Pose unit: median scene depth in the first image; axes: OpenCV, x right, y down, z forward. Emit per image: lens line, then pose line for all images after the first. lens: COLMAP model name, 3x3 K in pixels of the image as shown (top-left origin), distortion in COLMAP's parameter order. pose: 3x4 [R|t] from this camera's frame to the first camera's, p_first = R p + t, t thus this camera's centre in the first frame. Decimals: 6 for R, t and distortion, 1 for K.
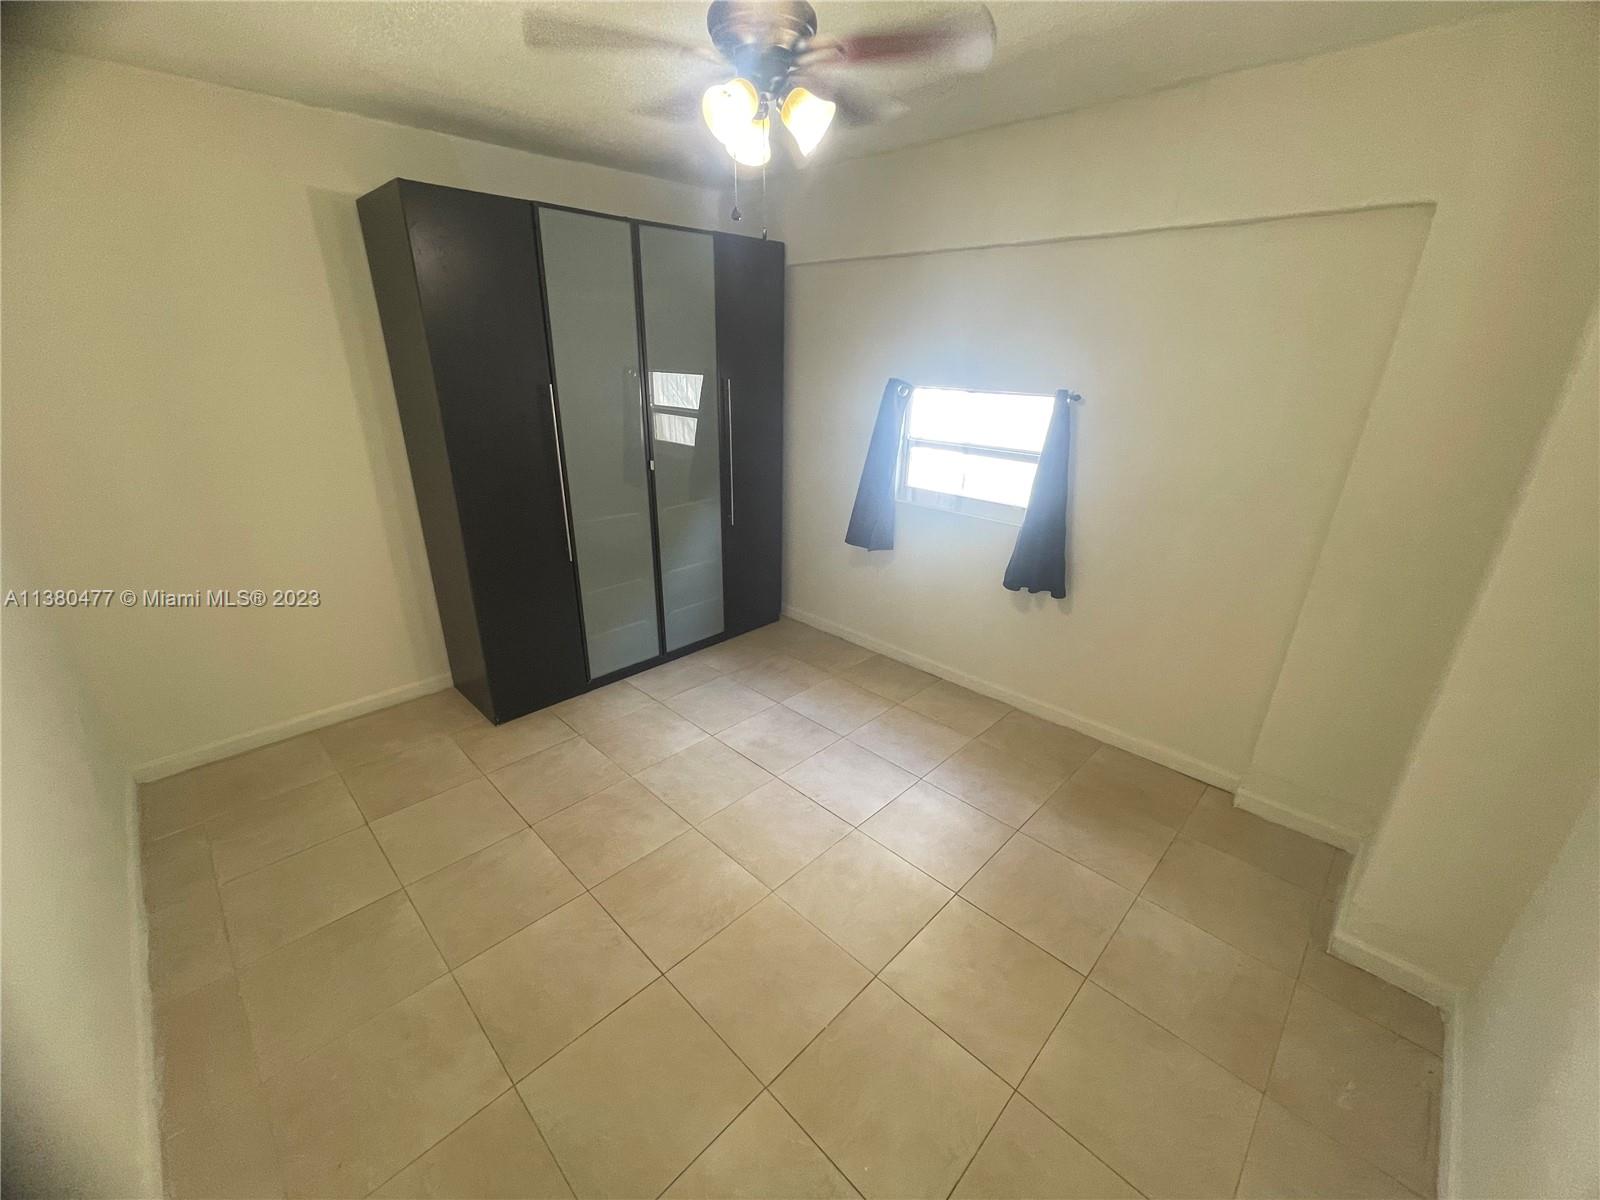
lens RADIAL K [[642.2, 0, 792.4], [0, 642.2, 605.0], [0, 0, 1]] dist [-0.004403, 0.000020]
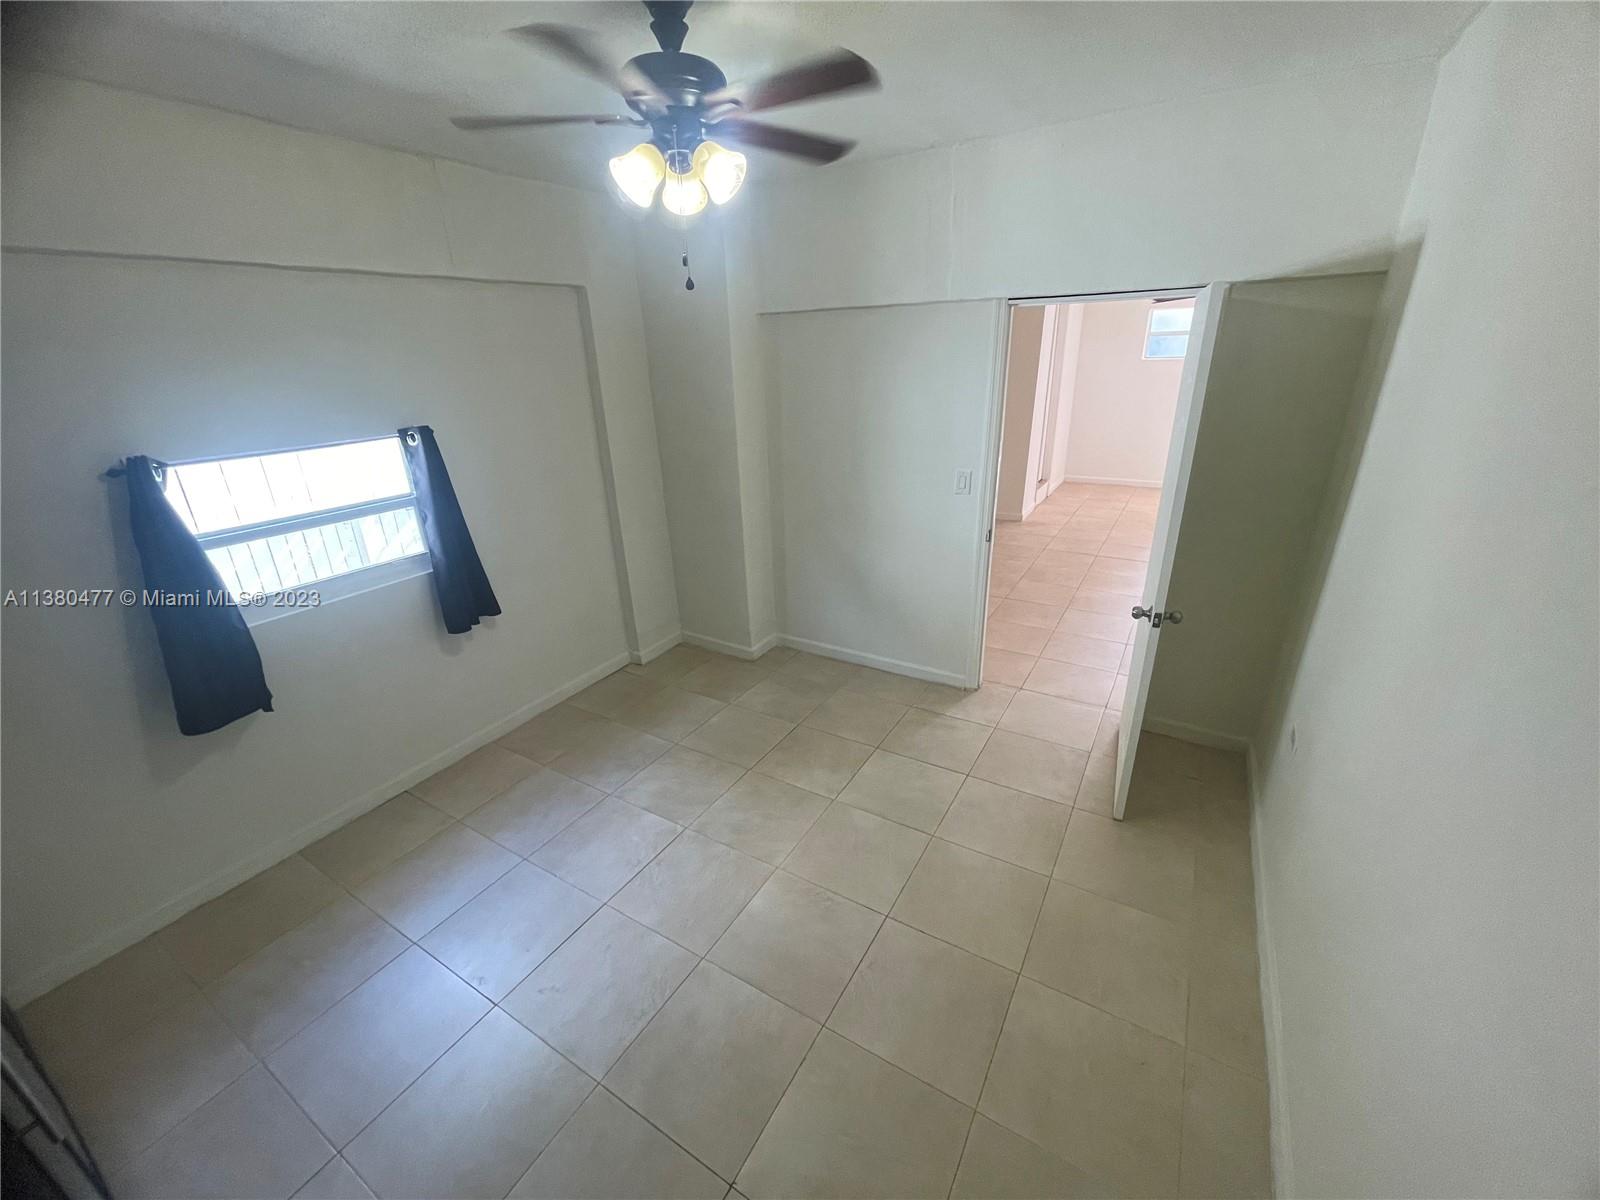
lens RADIAL K [[642.2, 0, 792.4], [0, 642.2, 605.0], [0, 0, 1]] dist [-0.004403, 0.000020]
pose [[-0.233648, -0.364985, 0.901219, -0.636390], [0.389022, 0.814364, 0.430666, -0.284668], [-0.891106, 0.451218, -0.048287, 0.604304]]
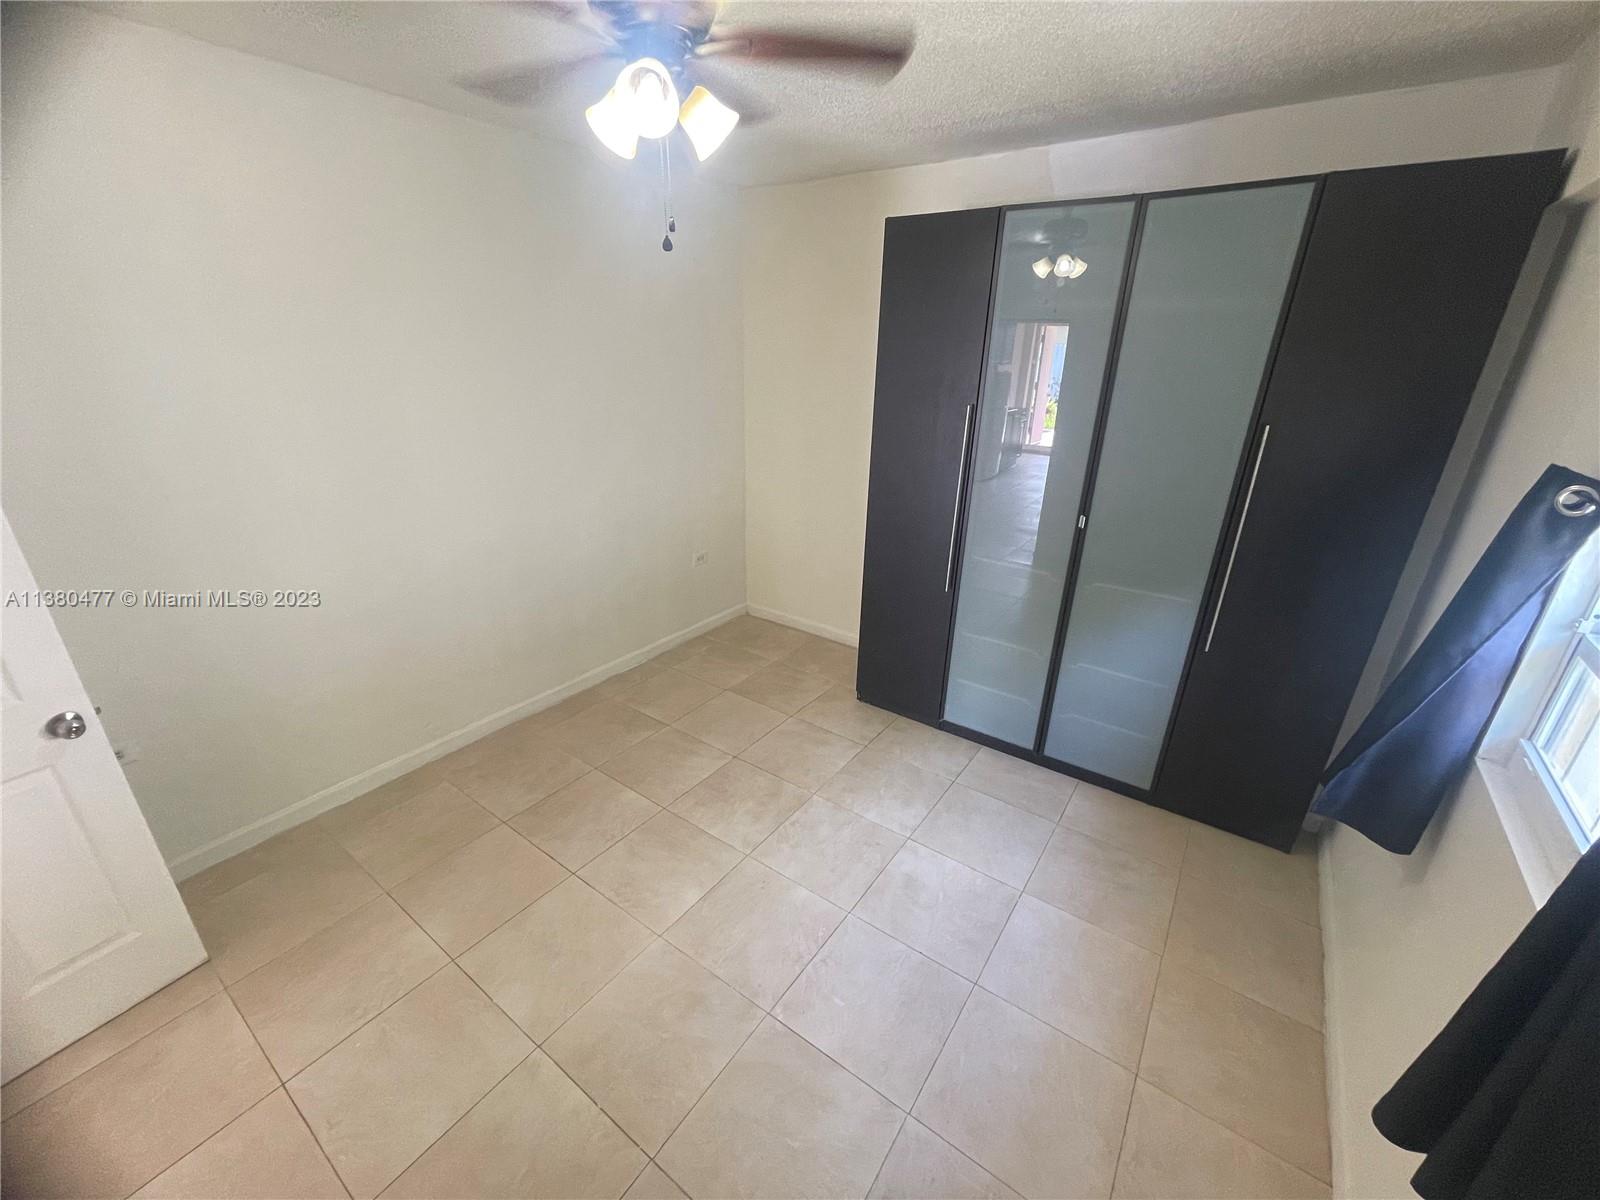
lens RADIAL K [[642.2, 0, 792.4], [0, 642.2, 605.0], [0, 0, 1]] dist [-0.004403, 0.000020]
pose [[0.158922, 0.361212, -0.918842, 0.509599], [-0.376467, 0.882524, 0.281821, -0.239432], [0.912697, 0.301126, 0.276237, 0.561649]]
